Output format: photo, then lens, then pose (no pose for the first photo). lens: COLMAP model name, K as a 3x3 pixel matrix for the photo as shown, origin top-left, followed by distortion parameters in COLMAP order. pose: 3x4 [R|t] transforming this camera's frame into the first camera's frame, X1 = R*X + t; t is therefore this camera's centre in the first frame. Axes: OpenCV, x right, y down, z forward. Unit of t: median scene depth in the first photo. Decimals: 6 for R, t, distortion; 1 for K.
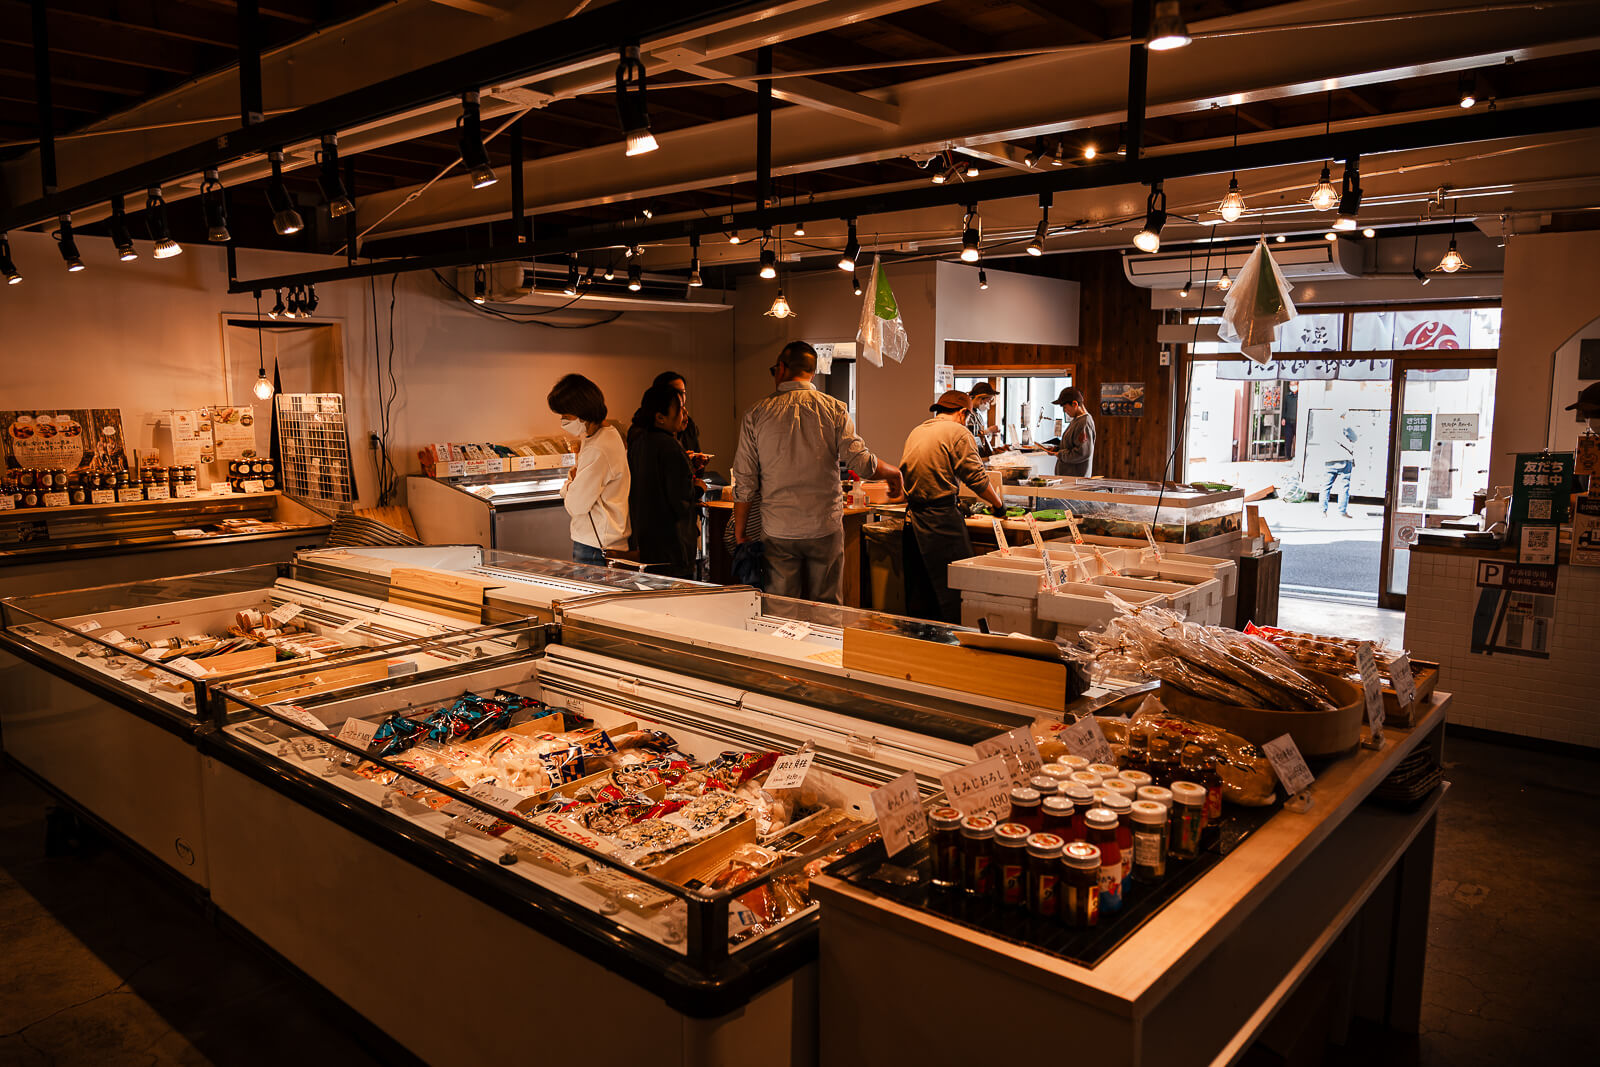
lens RADIAL K [[1141.1, 0, 798.1], [0, 1141.1, 533.9], [0, 0, 1]] dist [0.005118, 0.000390]
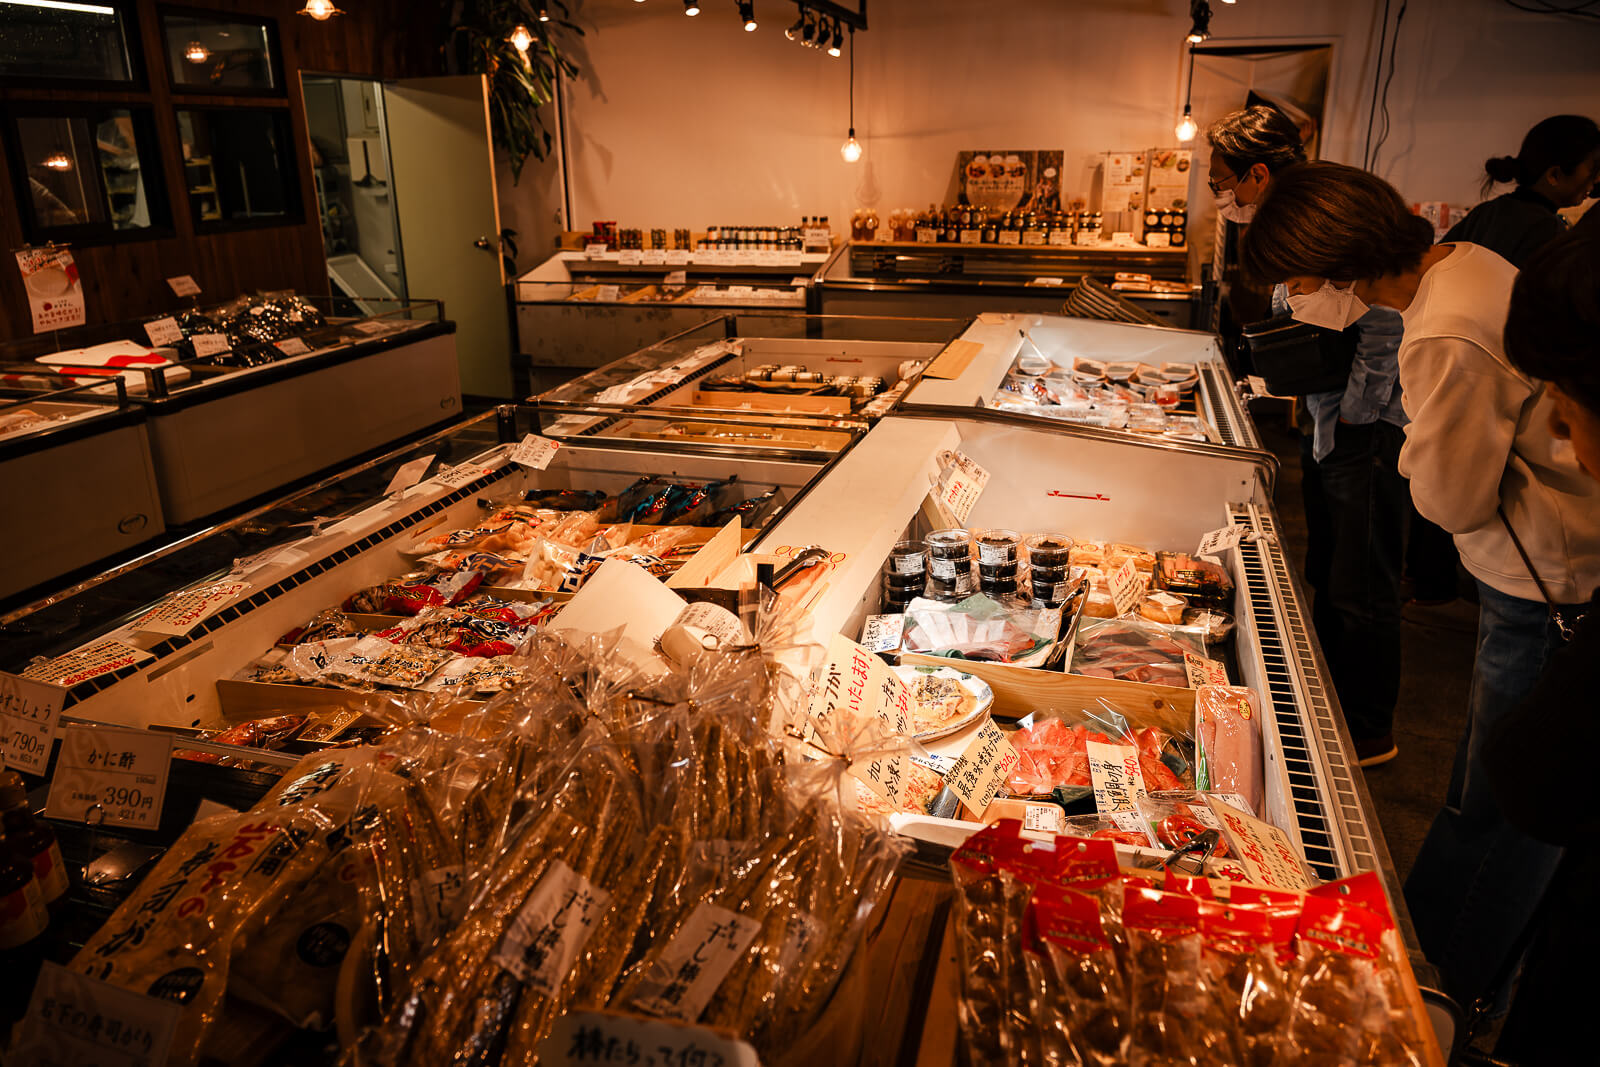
lens RADIAL K [[1141.1, 0, 800.4], [0, 1141.1, 534.3], [0, 0, 1]] dist [0.005118, 0.000390]
pose [[0.425064, 0.299229, -0.854273, 0.275558], [-0.112535, 0.953926, 0.278140, -0.040755], [0.898141, -0.022092, 0.439153, 0.344786]]
